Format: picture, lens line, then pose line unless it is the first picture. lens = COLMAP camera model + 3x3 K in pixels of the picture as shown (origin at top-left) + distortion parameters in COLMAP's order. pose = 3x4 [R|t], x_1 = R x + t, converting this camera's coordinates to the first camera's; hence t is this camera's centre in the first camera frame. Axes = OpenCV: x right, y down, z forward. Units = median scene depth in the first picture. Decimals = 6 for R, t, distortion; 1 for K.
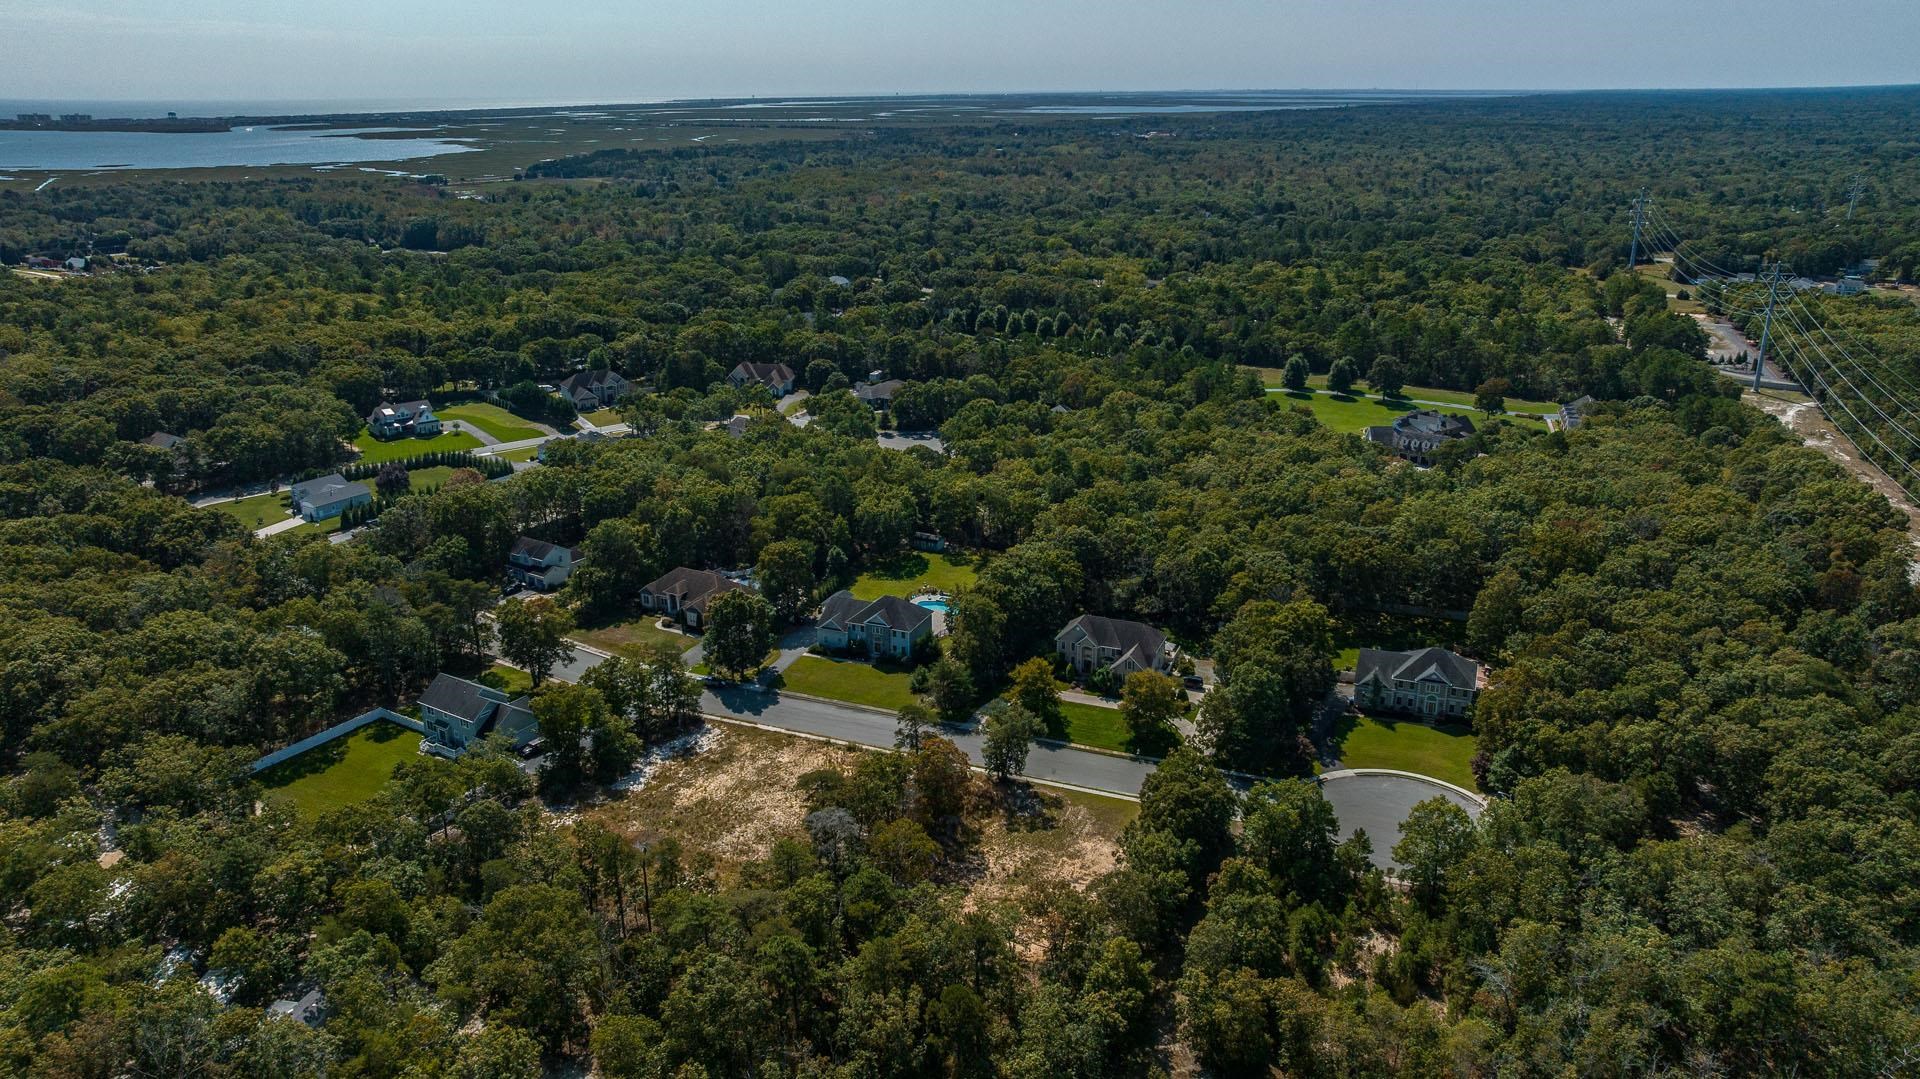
lens RADIAL K [[1347.6, 0, 965.4], [0, 1347.6, 534.5], [0, 0, 1]] dist [-0.036756, 0.039022]
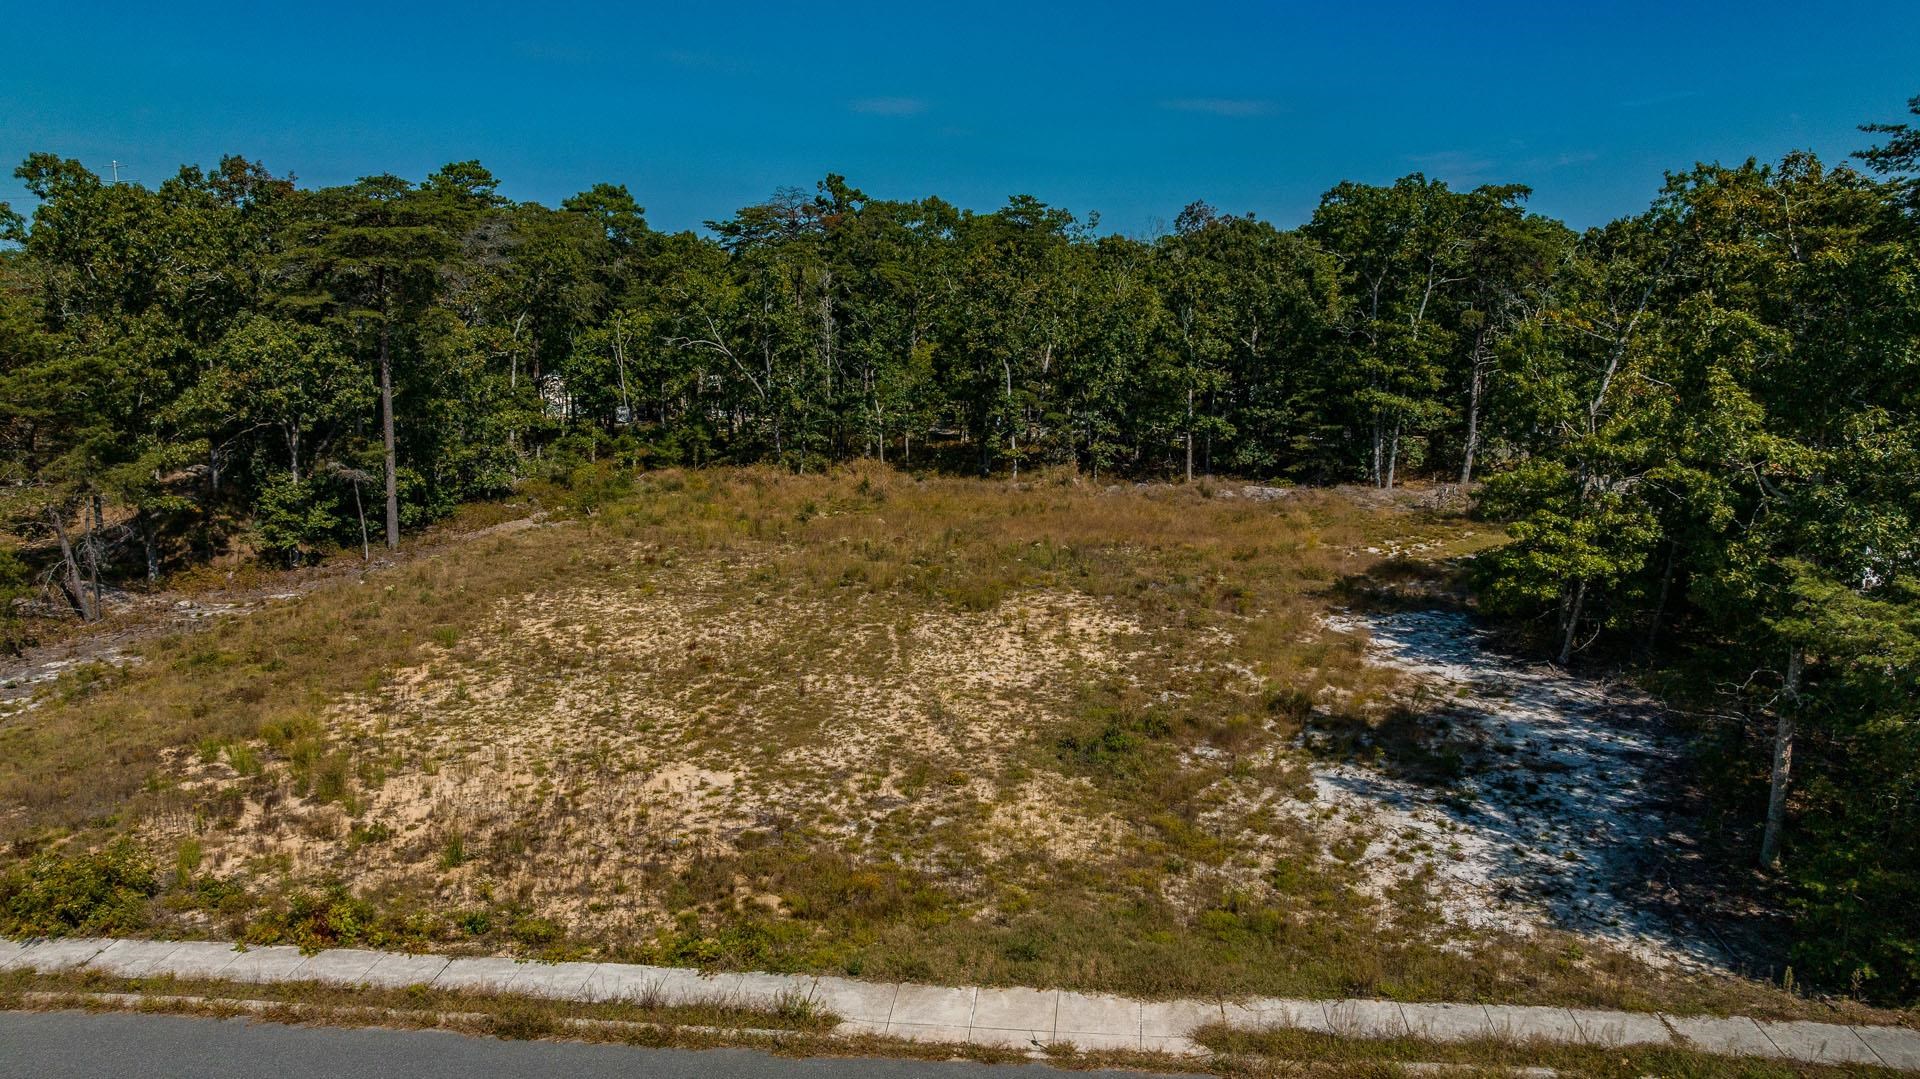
lens RADIAL K [[1347.6, 0, 965.4], [0, 1347.6, 534.5], [0, 0, 1]] dist [-0.036756, 0.039022]
pose [[-0.963687, 0.050485, -0.262218, -0.066596], [-0.080927, 0.880571, 0.466954, 0.041481], [0.254476, 0.471218, -0.844509, 0.582419]]
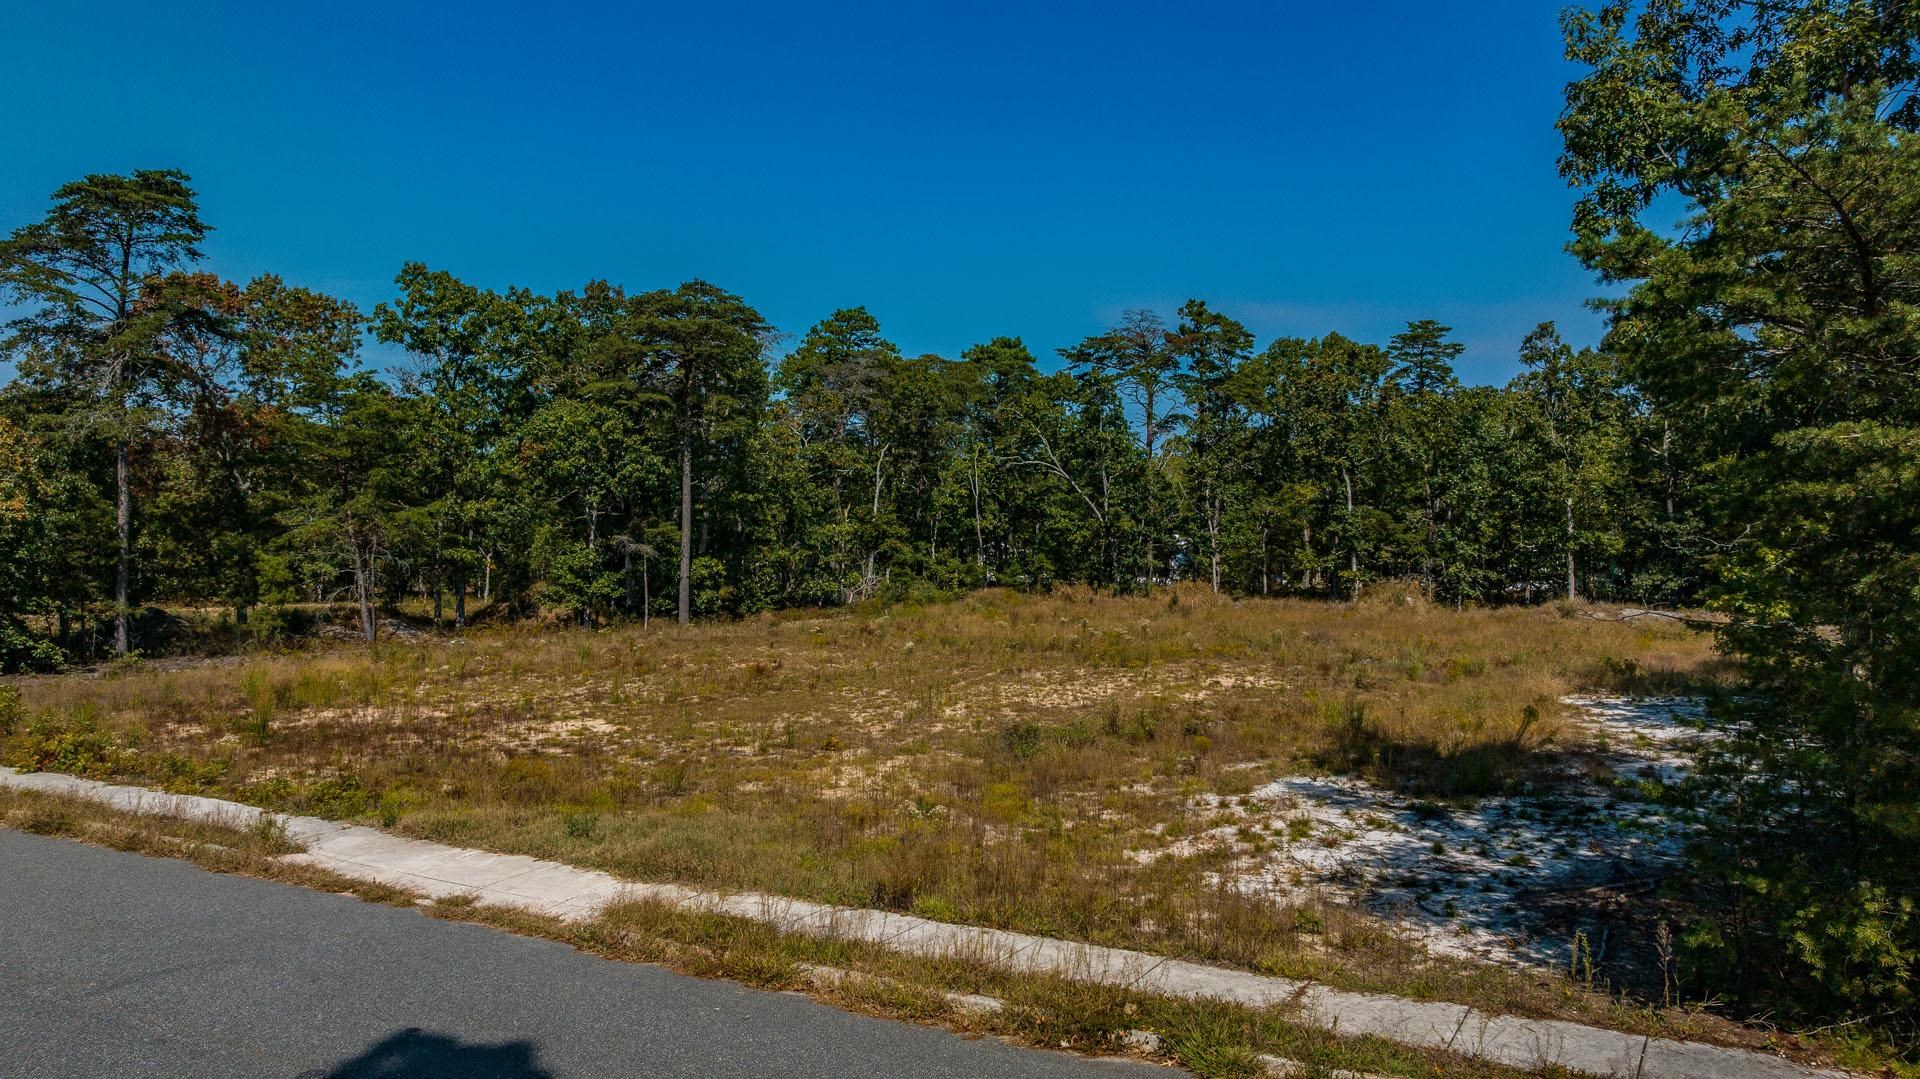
lens RADIAL K [[1347.6, 0, 965.4], [0, 1347.6, 534.5], [0, 0, 1]] dist [-0.036756, 0.039022]
pose [[-0.987076, 0.002256, 0.160234, -0.099471], [0.051842, 0.950629, 0.305970, 0.059536], [-0.151633, 0.310323, -0.938460, 0.580086]]
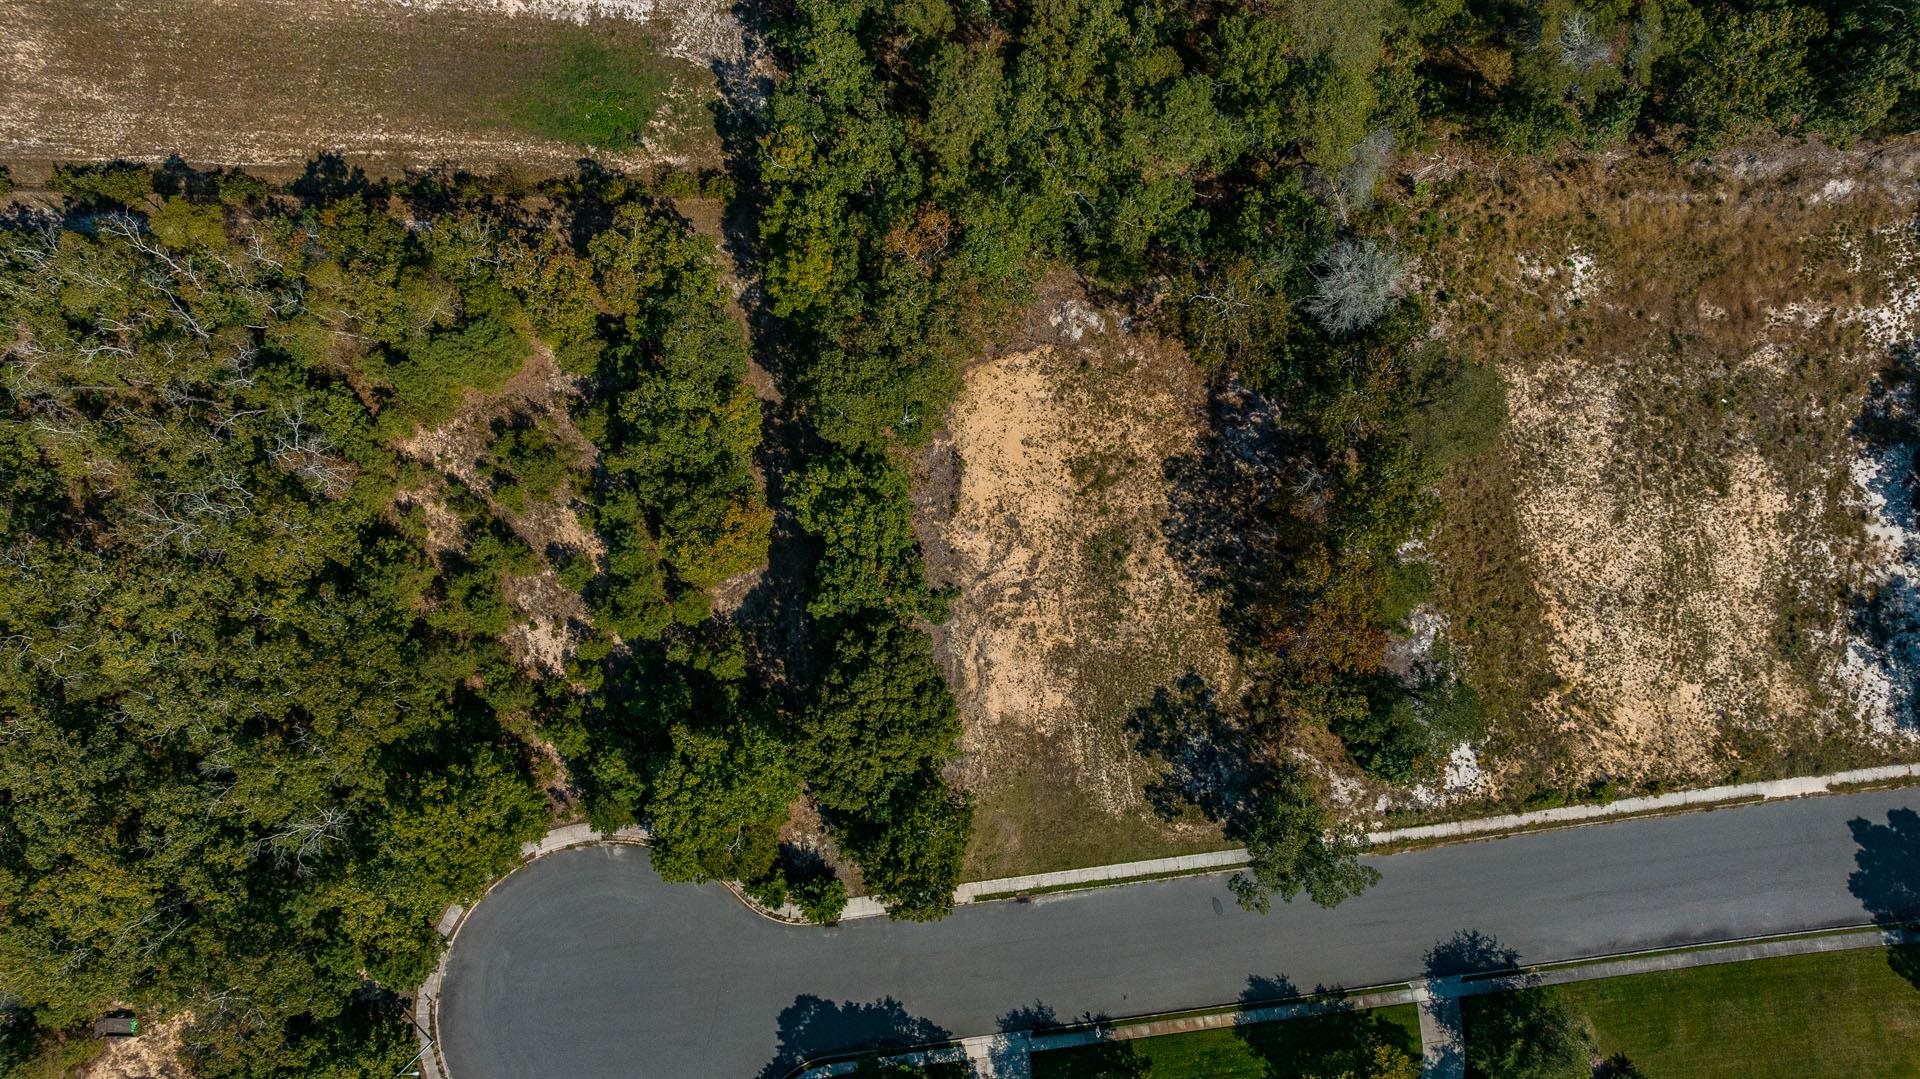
lens RADIAL K [[1347.6, 0, 965.4], [0, 1347.6, 534.5], [0, 0, 1]] dist [-0.036756, 0.039022]
pose [[-0.873494, 0.486648, 0.013532, 0.038159], [-0.144531, -0.285763, 0.947339, -0.138370], [0.464887, 0.825538, 0.319948, 0.343346]]
